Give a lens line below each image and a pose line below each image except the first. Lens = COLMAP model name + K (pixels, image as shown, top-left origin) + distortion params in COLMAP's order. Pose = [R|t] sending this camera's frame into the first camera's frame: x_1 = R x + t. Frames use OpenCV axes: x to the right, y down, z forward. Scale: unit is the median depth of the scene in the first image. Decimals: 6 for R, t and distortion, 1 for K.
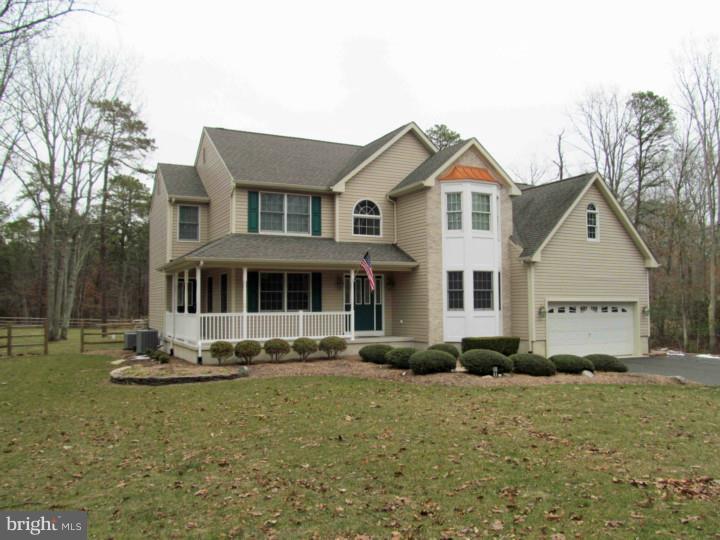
lens RADIAL K [[562.9, 0, 360.0], [0, 562.9, 270.0], [0, 0, 1]] dist [-0.045412, -0.000918]
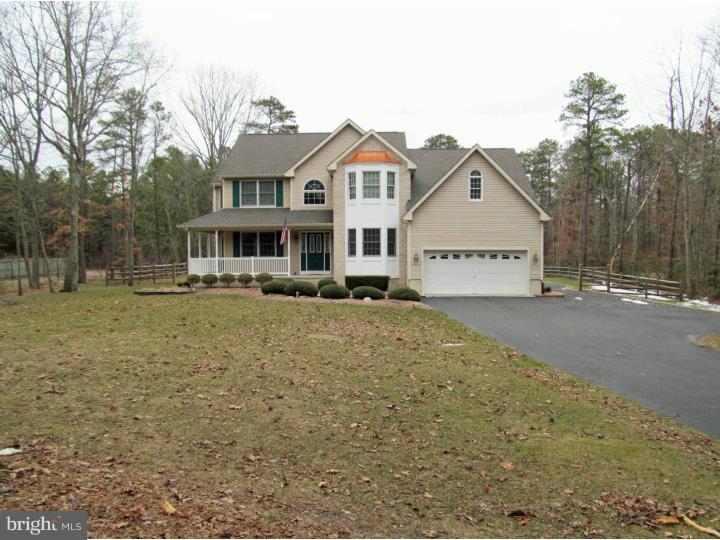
lens RADIAL K [[562.9, 0, 360.0], [0, 562.9, 270.0], [0, 0, 1]] dist [-0.045412, -0.000918]
pose [[0.882496, 0.014527, -0.470096, 0.831047], [0.030411, 0.995669, 0.087858, -0.018429], [0.469336, -0.091830, 0.878232, -0.238116]]
